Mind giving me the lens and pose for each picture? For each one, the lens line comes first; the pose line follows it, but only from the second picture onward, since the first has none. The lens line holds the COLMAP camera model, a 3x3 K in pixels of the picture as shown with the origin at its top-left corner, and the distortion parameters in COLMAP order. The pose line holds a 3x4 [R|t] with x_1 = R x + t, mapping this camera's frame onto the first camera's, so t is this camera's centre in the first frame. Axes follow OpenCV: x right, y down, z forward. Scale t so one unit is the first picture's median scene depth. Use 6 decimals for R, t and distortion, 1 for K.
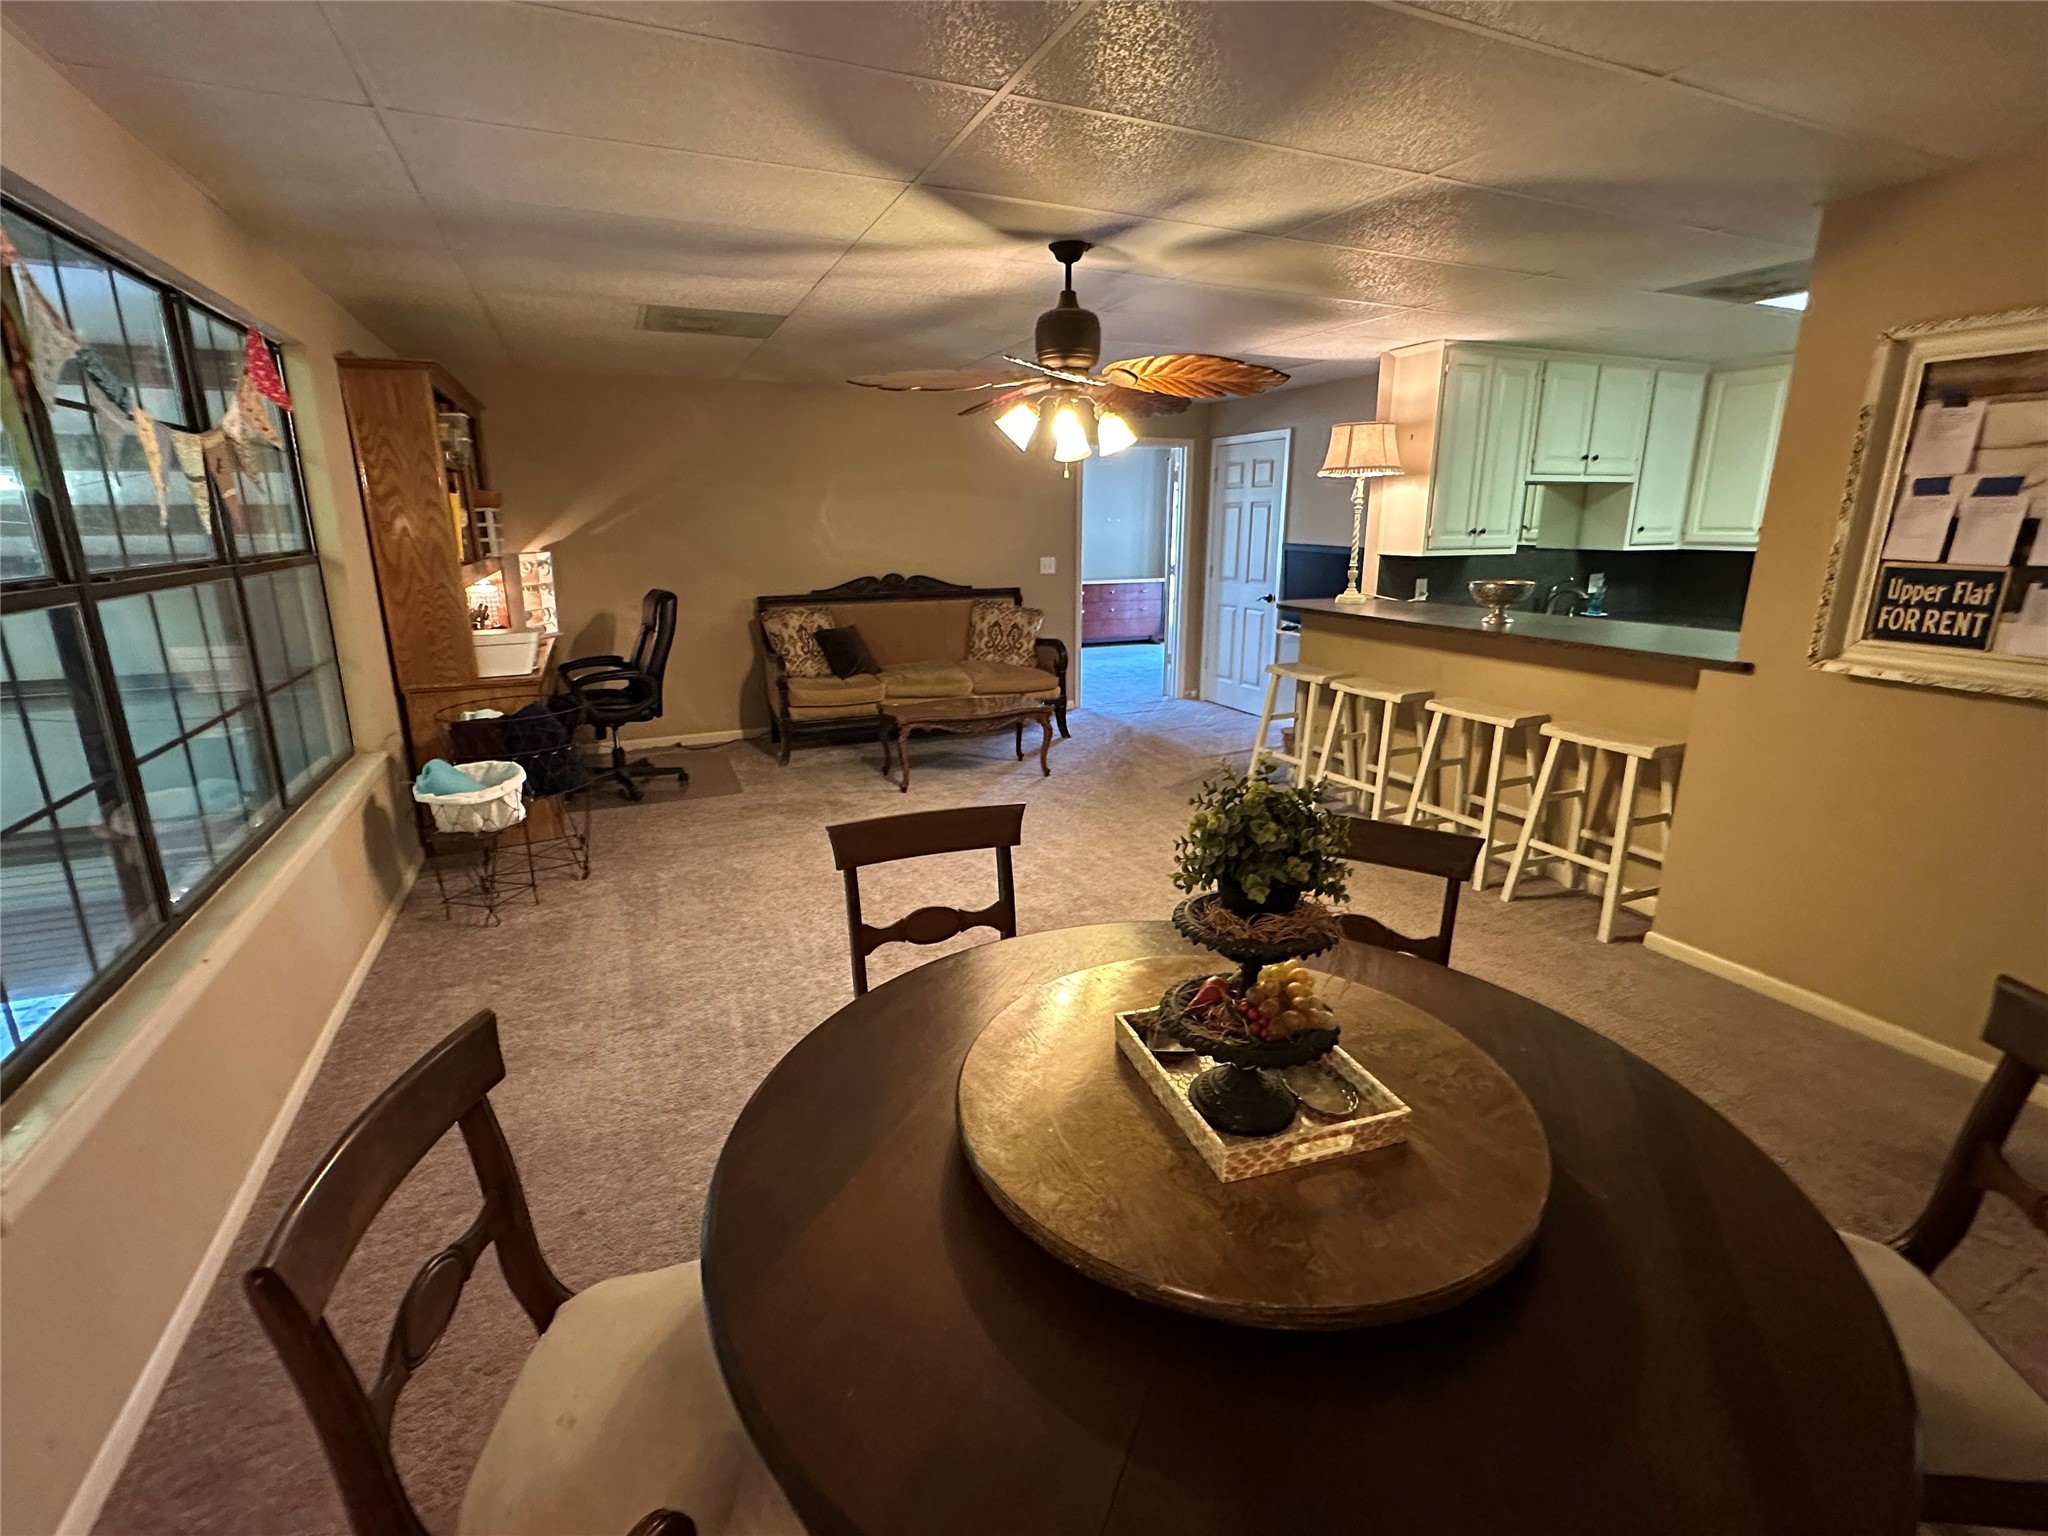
lens RADIAL K [[947.1, 0, 1023.6], [0, 947.1, 768.7], [0, 0, 1]] dist [-0.000355, -0.000030]
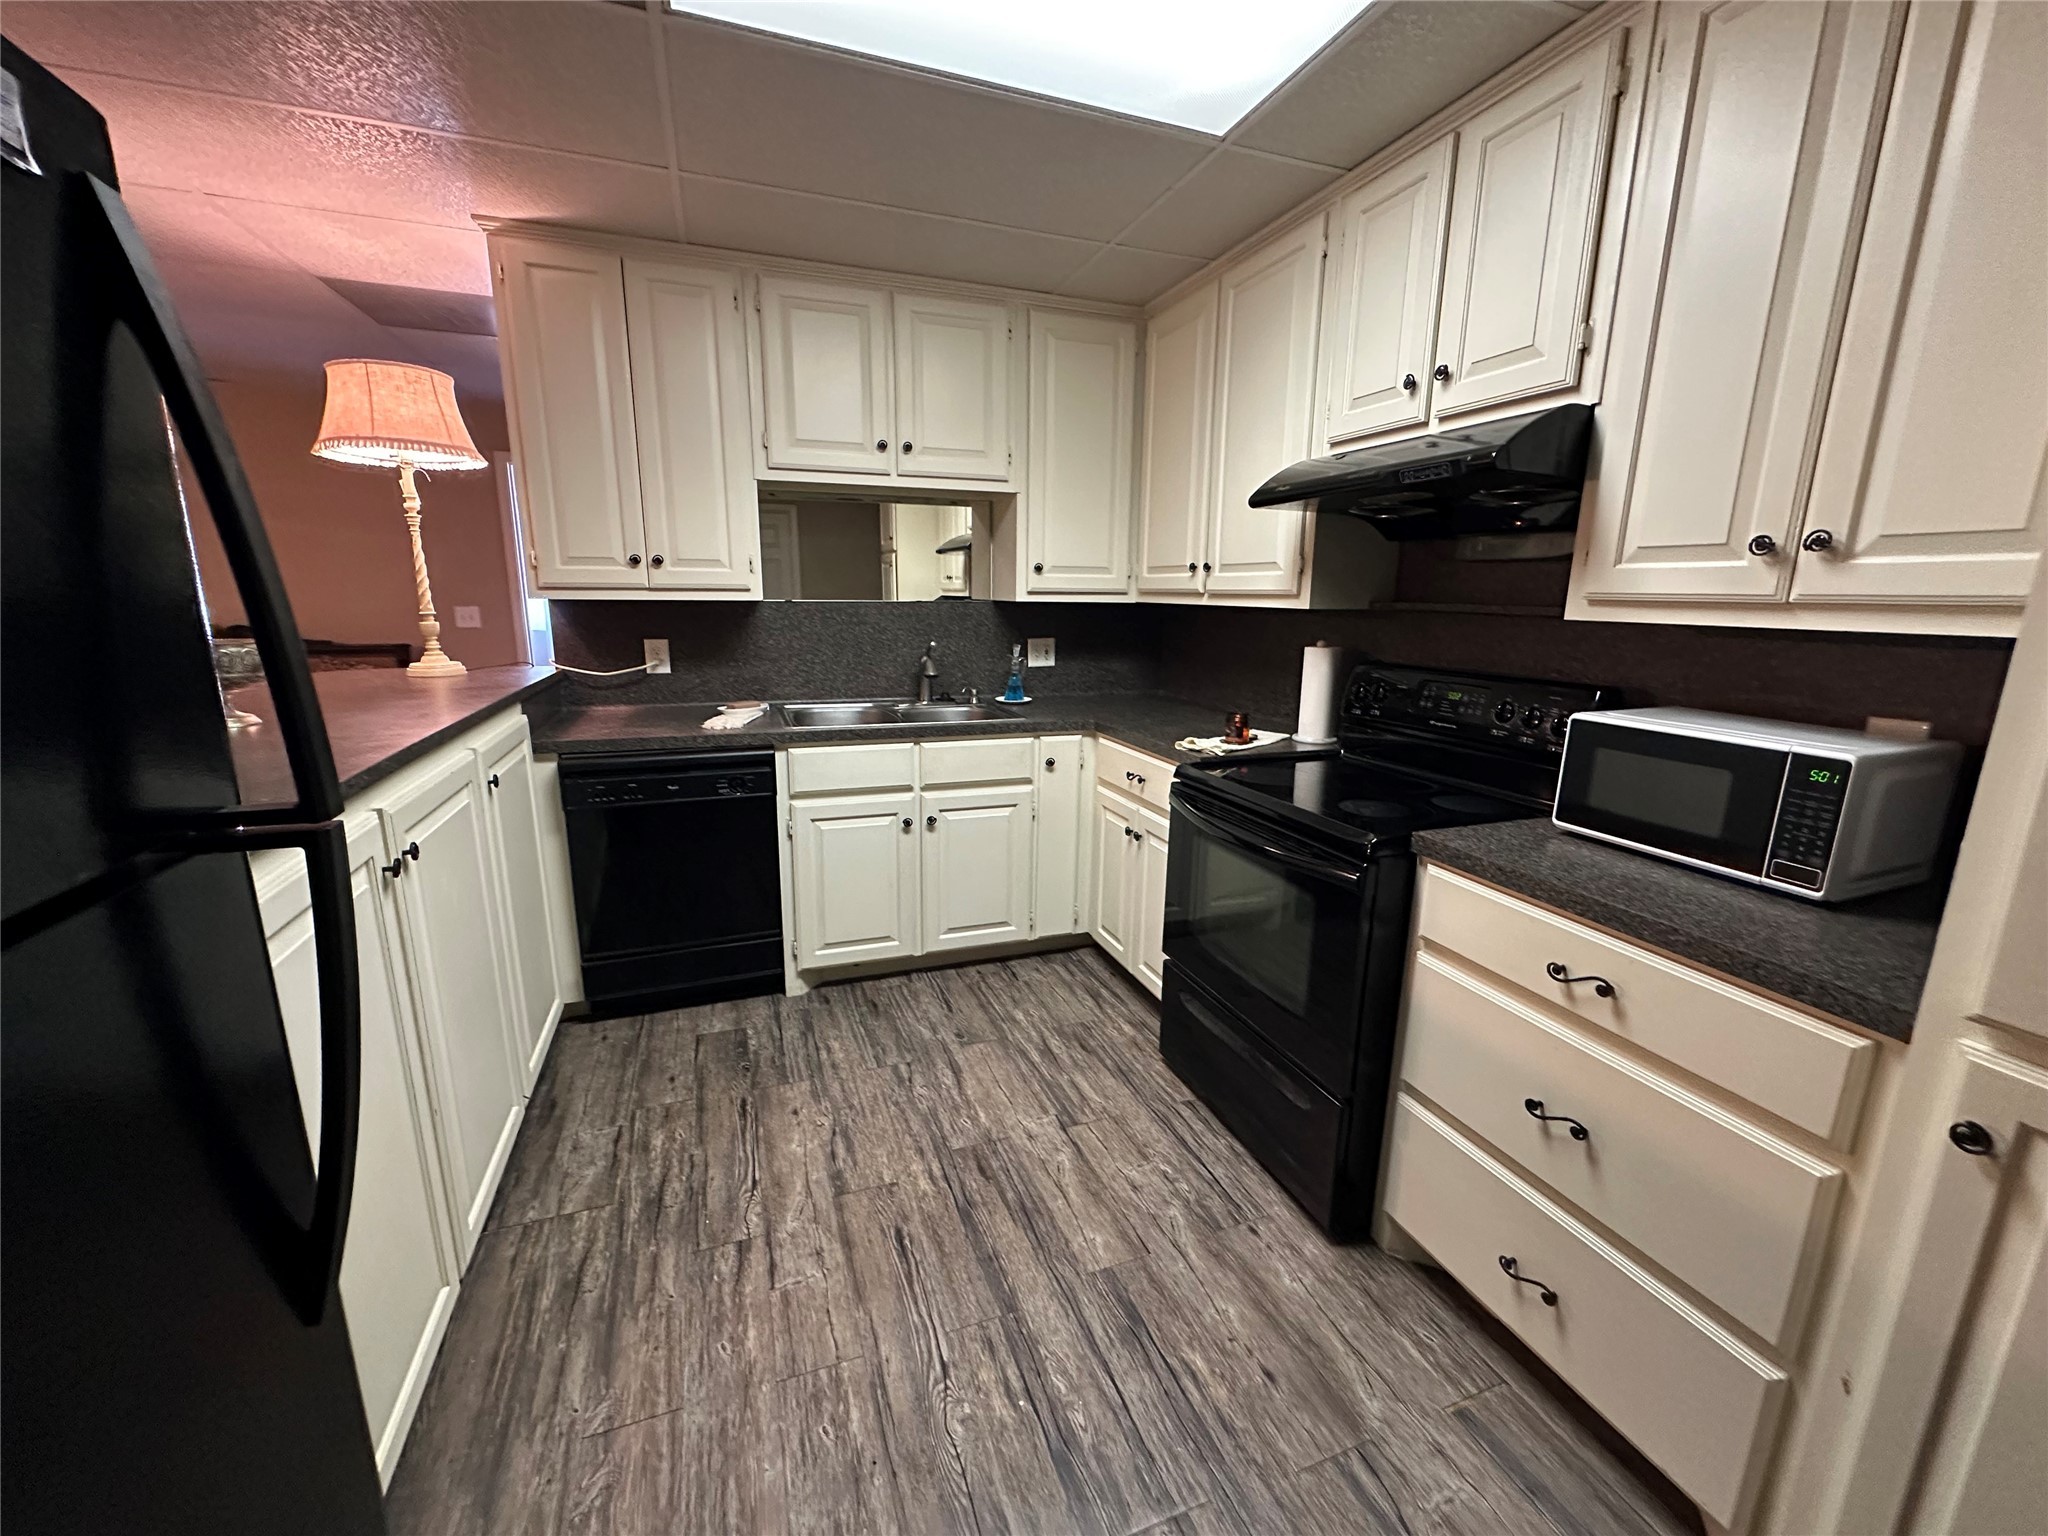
lens RADIAL K [[817.8, 0, 1022.0], [0, 817.8, 771.3], [0, 0, 1]] dist [-0.001978, -0.000247]
pose [[0.997779, 0.029347, -0.059803, 0.696543], [-0.031808, 0.998668, -0.040624, -0.097980], [0.058531, 0.042436, 0.997383, 0.474444]]
